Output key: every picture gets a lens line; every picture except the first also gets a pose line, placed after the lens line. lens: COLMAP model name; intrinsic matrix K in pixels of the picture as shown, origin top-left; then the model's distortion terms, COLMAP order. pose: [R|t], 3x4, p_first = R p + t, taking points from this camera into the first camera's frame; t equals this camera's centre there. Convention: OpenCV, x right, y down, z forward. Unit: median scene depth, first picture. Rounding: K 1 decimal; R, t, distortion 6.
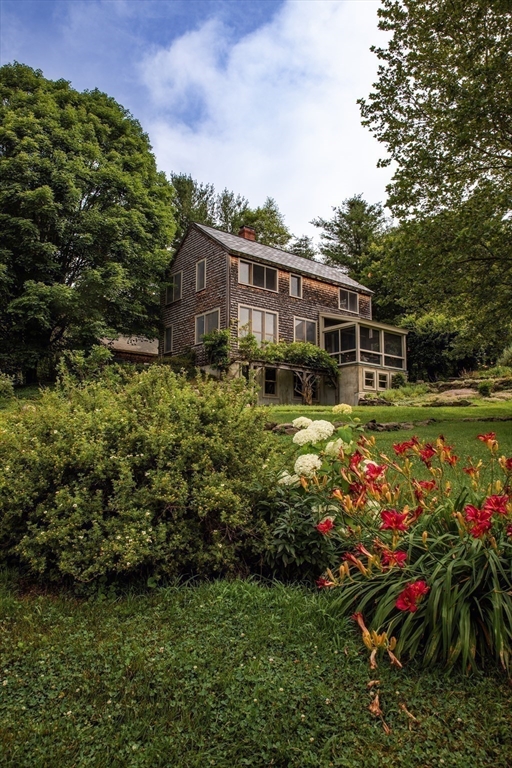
lens RADIAL K [[553.2, 0, 256.0], [0, 553.2, 384.0], [0, 0, 1]] dist [-0.075817, 0.002146]
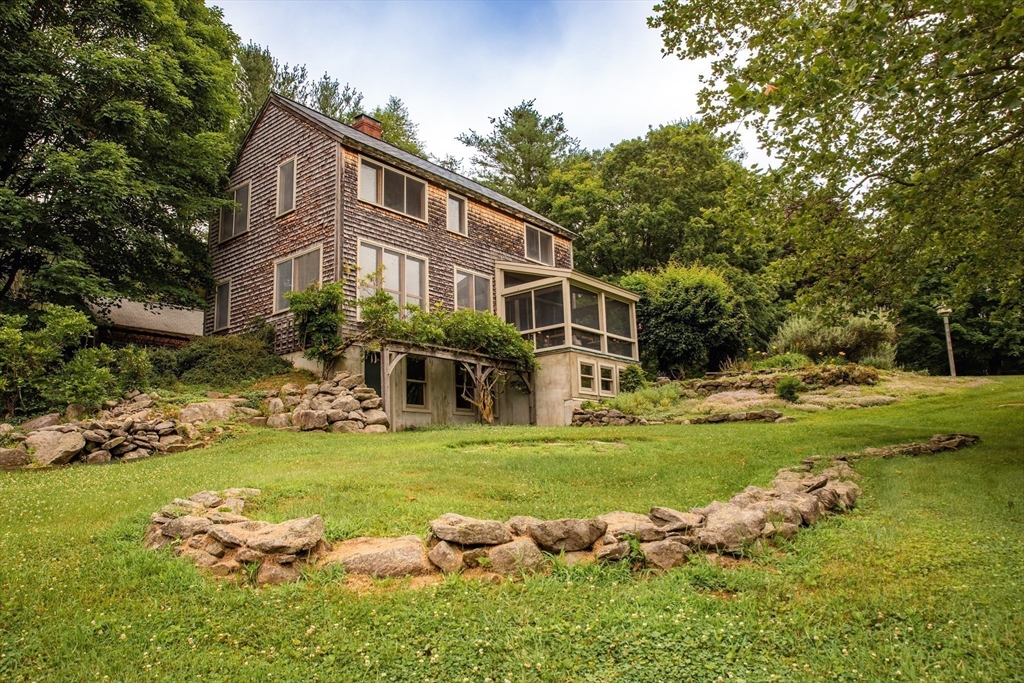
lens RADIAL K [[737.6, 0, 512.0], [0, 737.6, 341.5], [0, 0, 1]] dist [-0.075817, 0.002146]
pose [[0.978078, 0.000394, 0.208240, -0.031012], [0.012447, 0.998100, -0.060352, 0.000959], [-0.207868, 0.061621, 0.976214, 0.253691]]
